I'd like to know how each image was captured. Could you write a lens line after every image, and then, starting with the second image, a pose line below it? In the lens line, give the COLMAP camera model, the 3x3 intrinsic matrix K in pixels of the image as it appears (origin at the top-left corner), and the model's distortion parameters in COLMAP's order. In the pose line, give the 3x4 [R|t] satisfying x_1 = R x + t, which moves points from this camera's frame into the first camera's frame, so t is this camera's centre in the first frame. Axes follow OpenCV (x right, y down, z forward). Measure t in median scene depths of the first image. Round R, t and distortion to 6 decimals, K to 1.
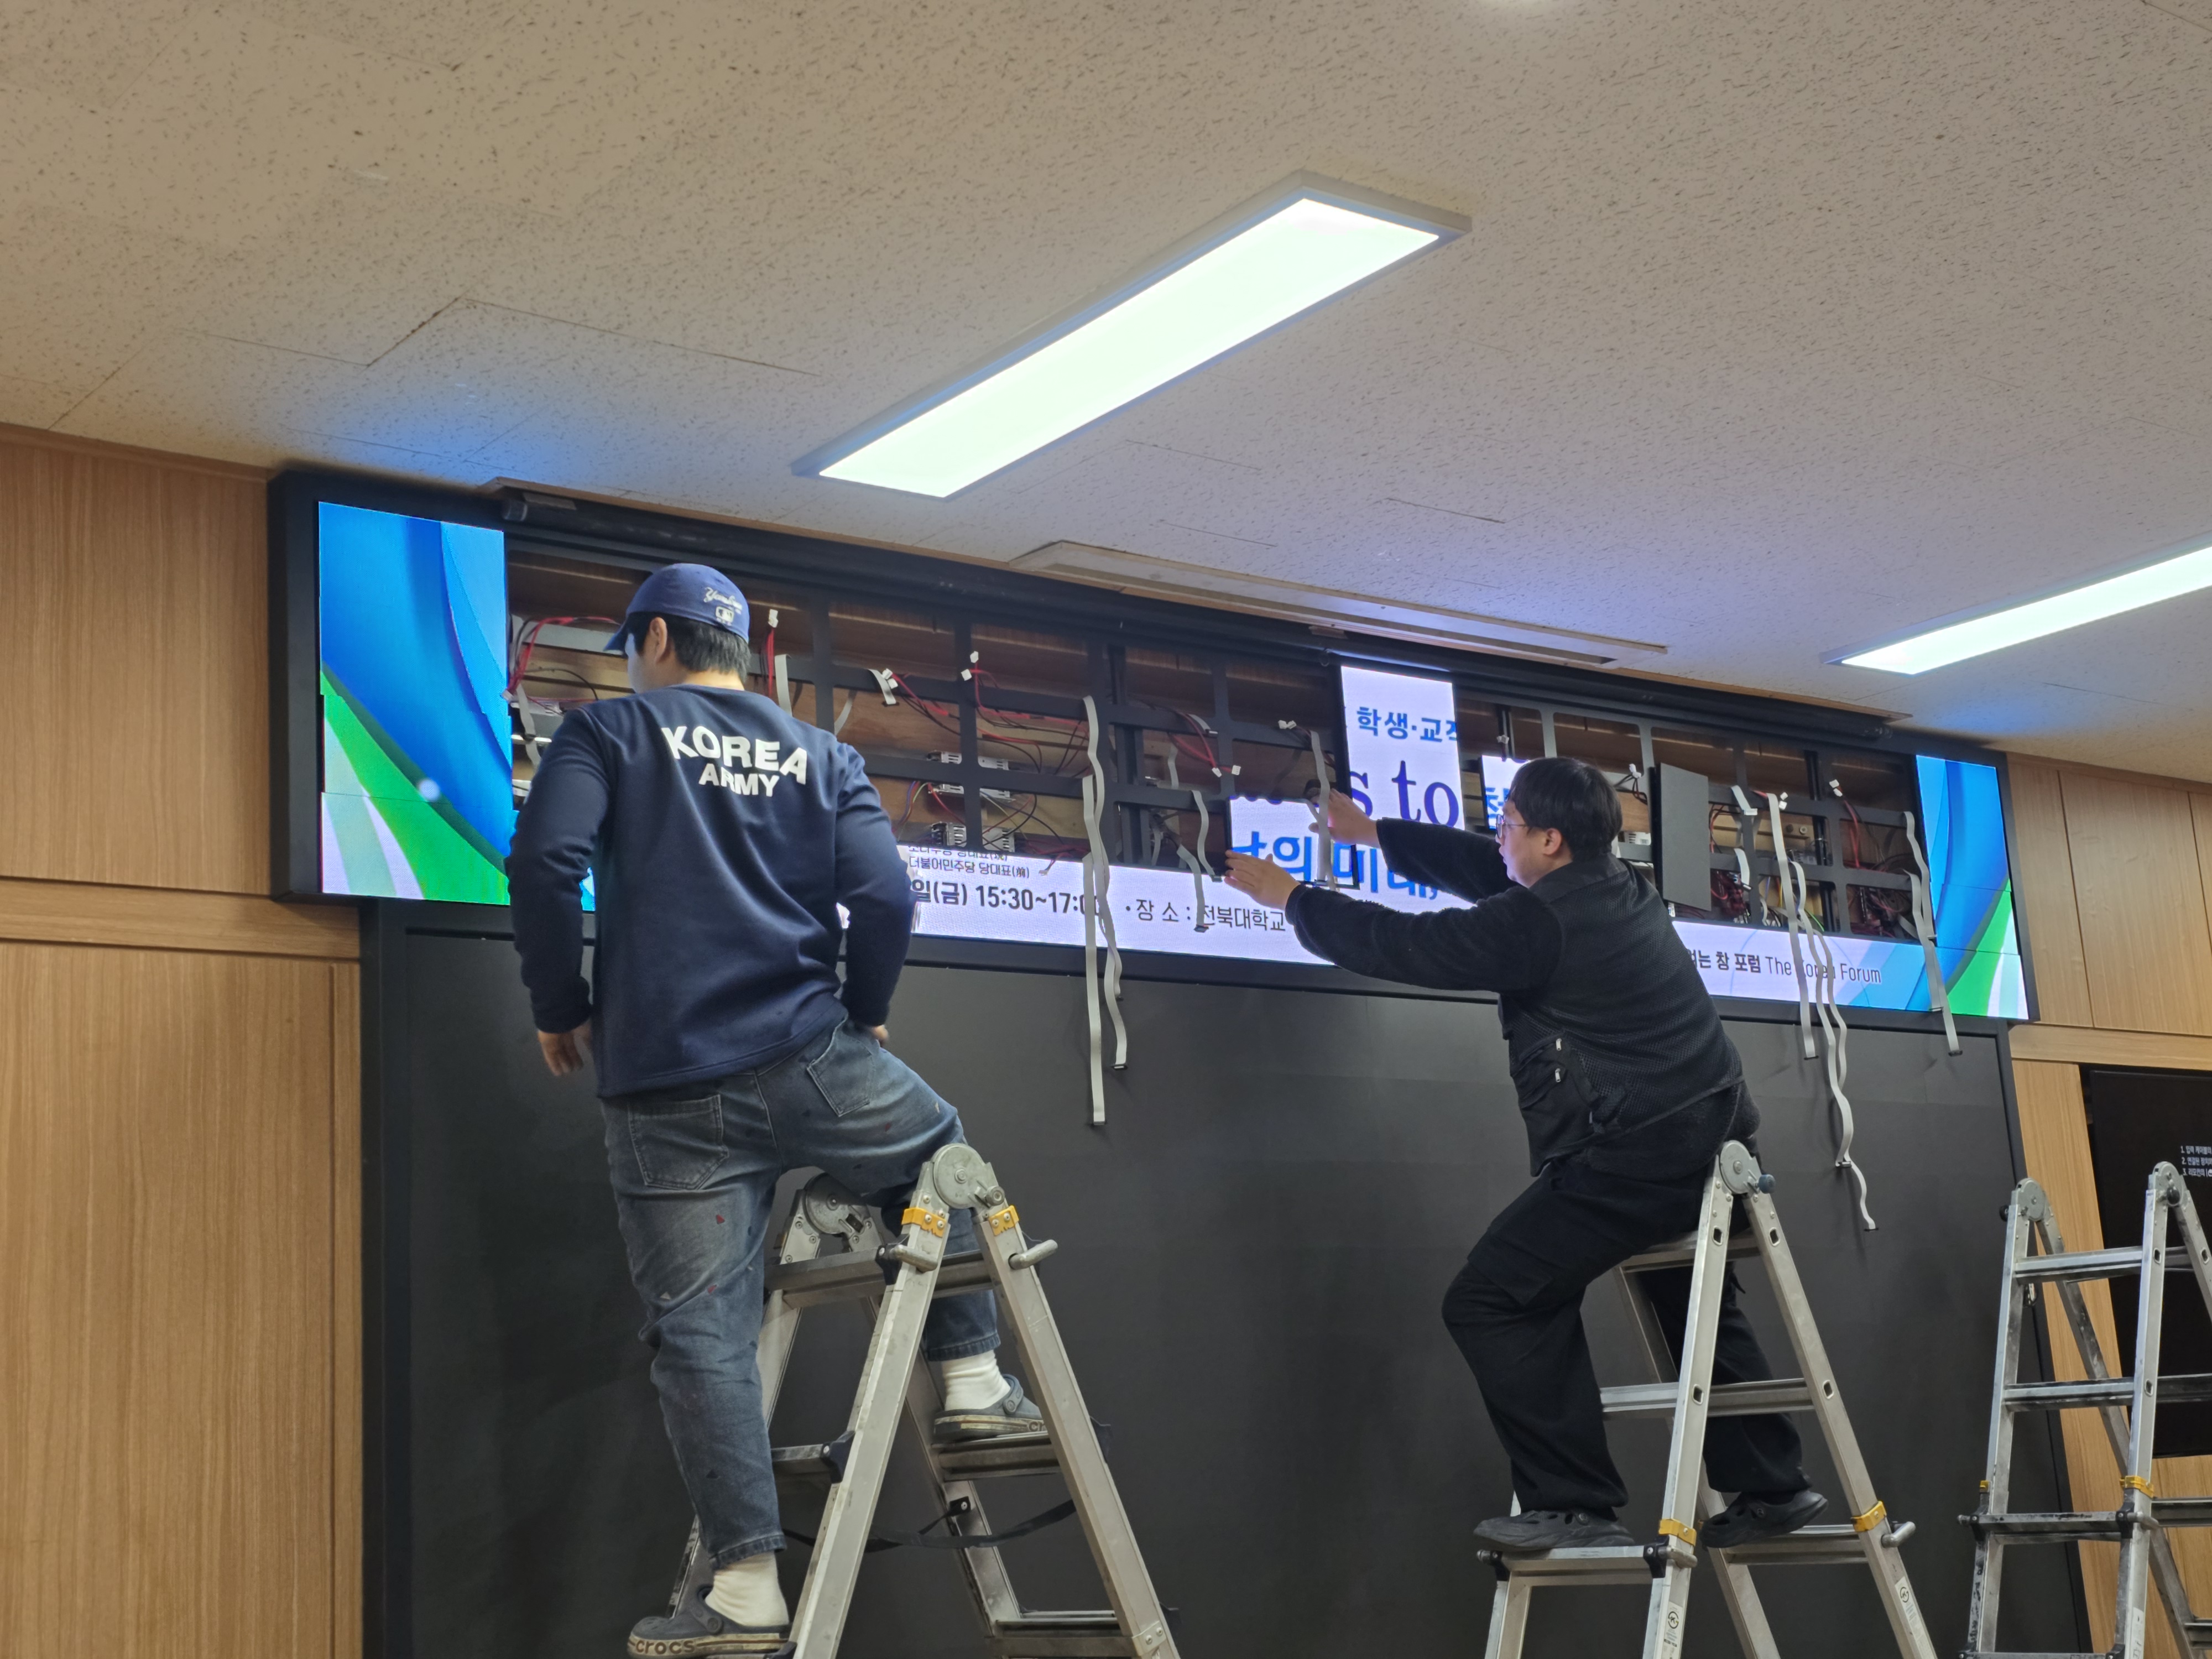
lens RADIAL K [[2940.5, 0, 1106.0], [0, 2940.5, 829.5], [0, 0, 1]] dist [0.067083, -0.071065]
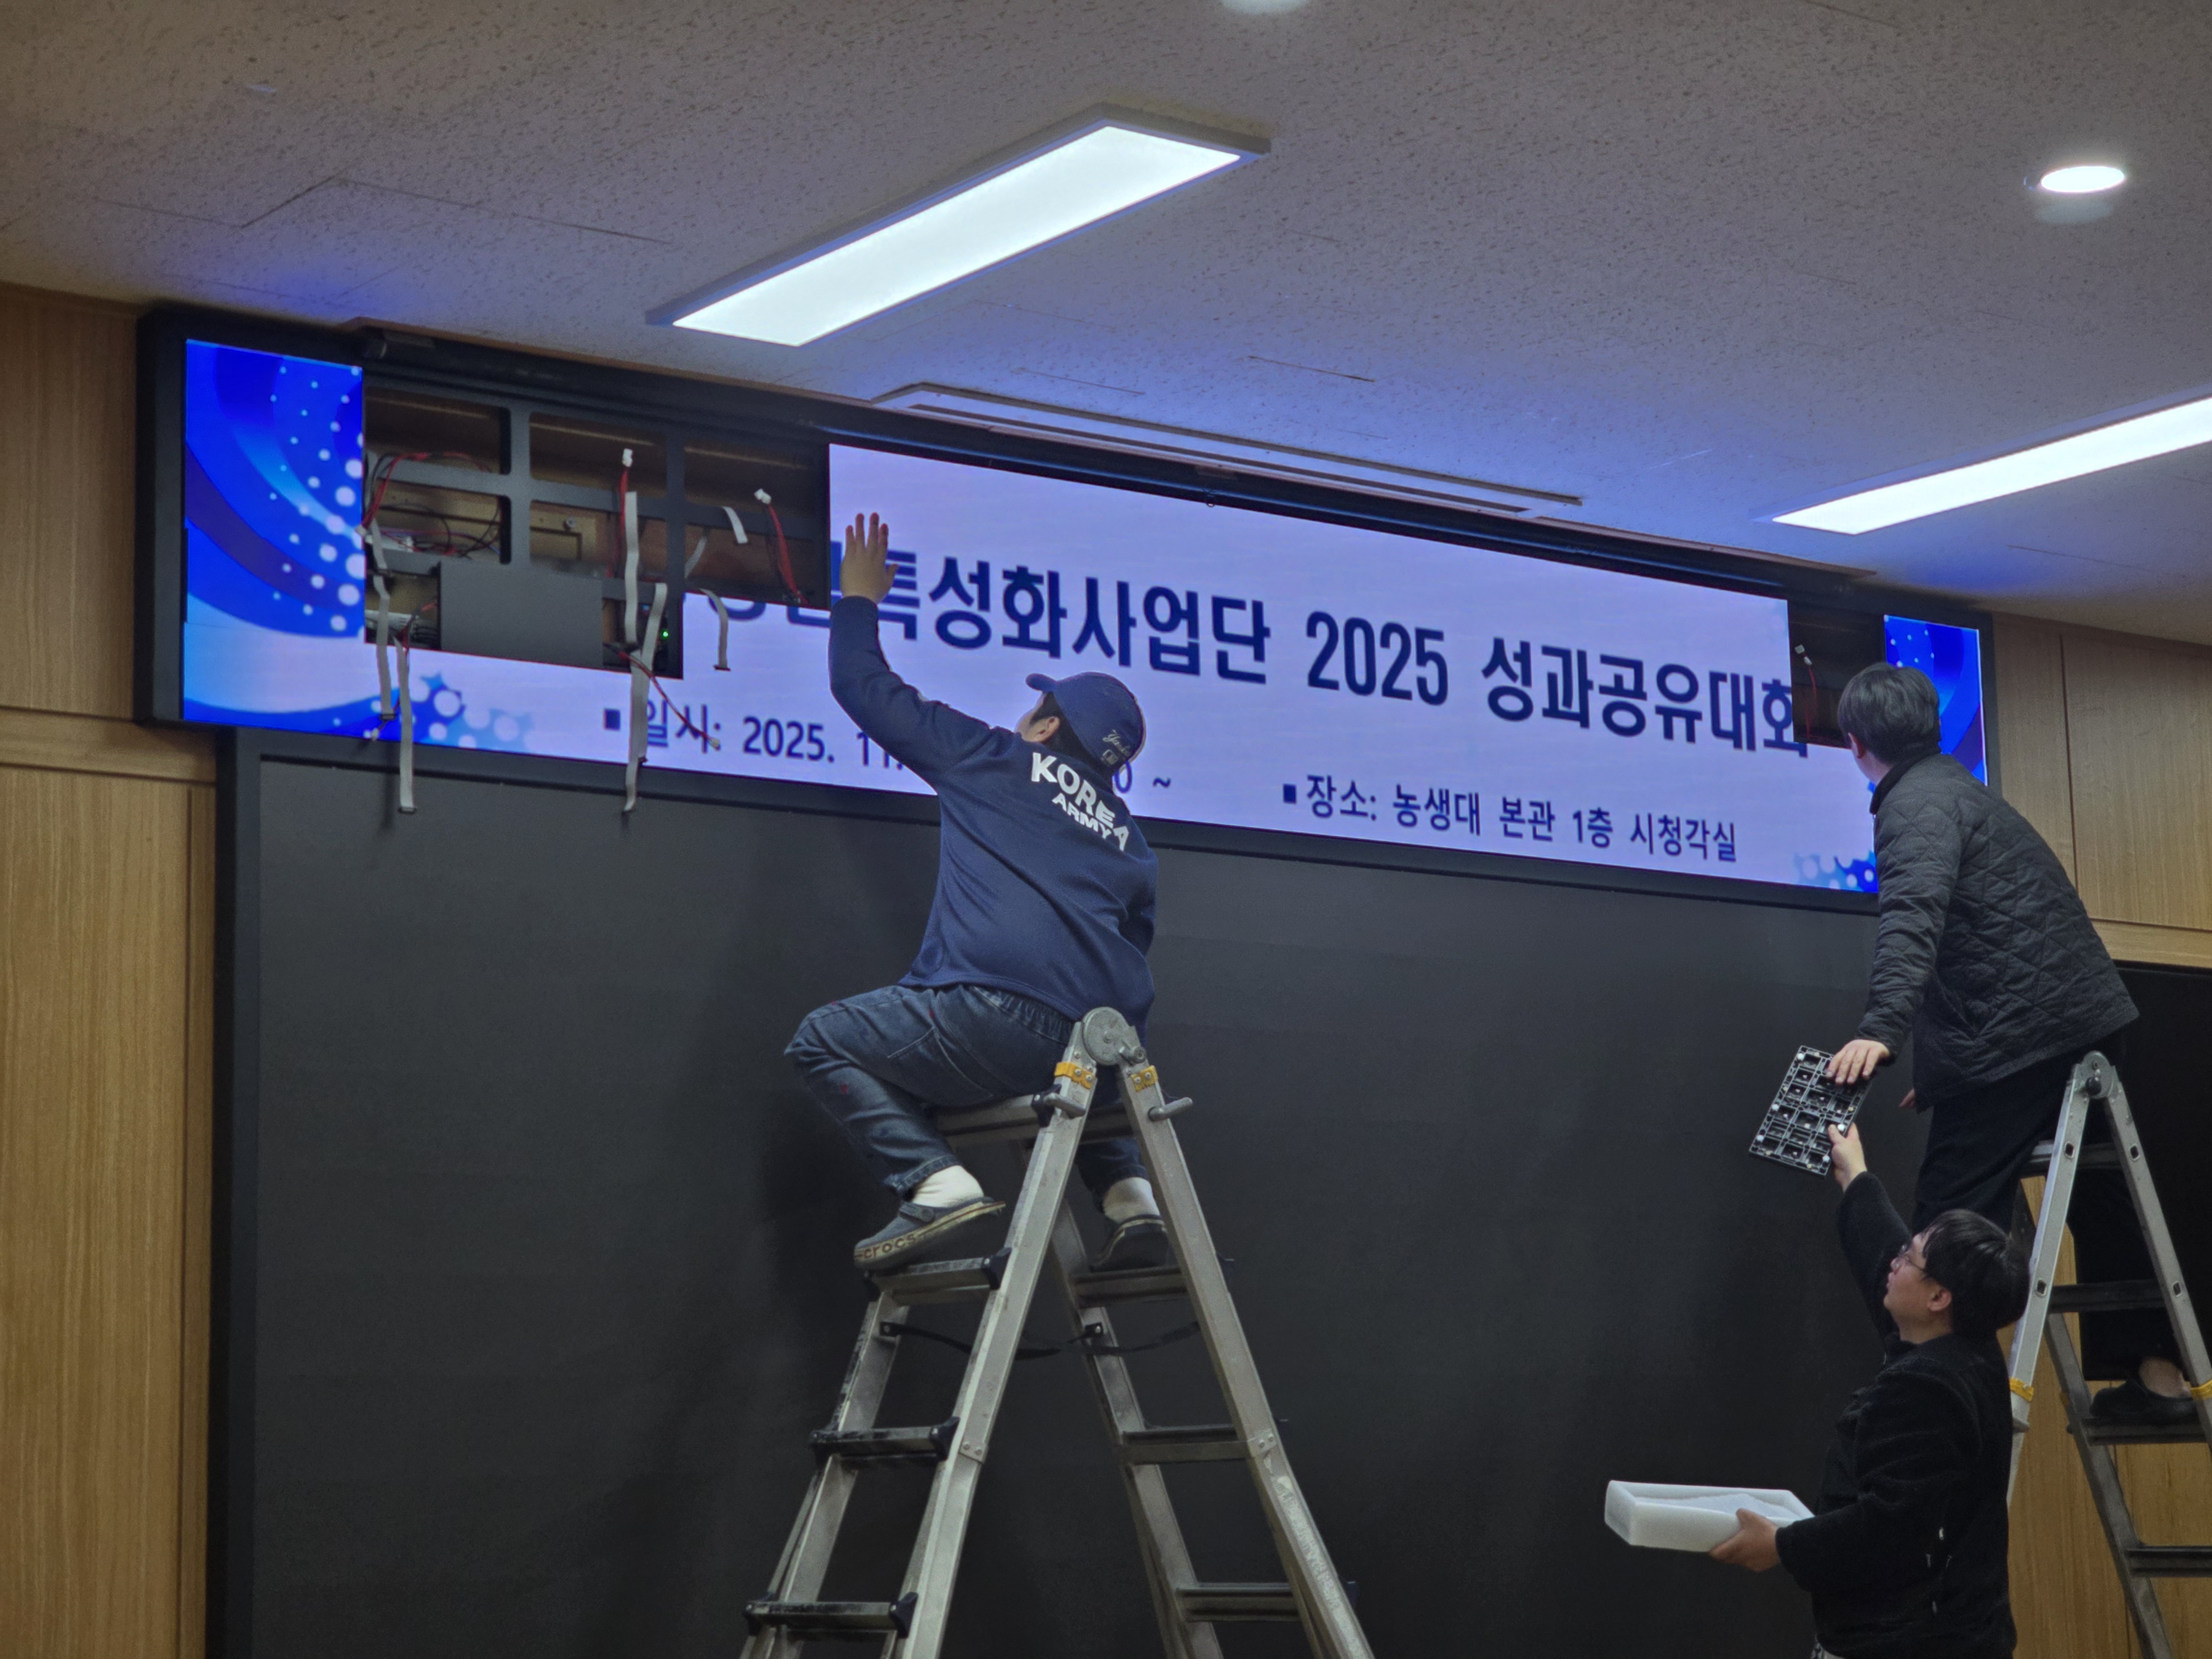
lens RADIAL K [[4009.4, 0, 1106.0], [0, 4009.4, 829.5], [0, 0, 1]] dist [-0.000278, 0.279706]
pose [[0.999264, 0.037736, -0.006817, 0.076634], [-0.037308, 0.997809, 0.054640, -0.031015], [0.008864, -0.054346, 0.998483, -0.440853]]
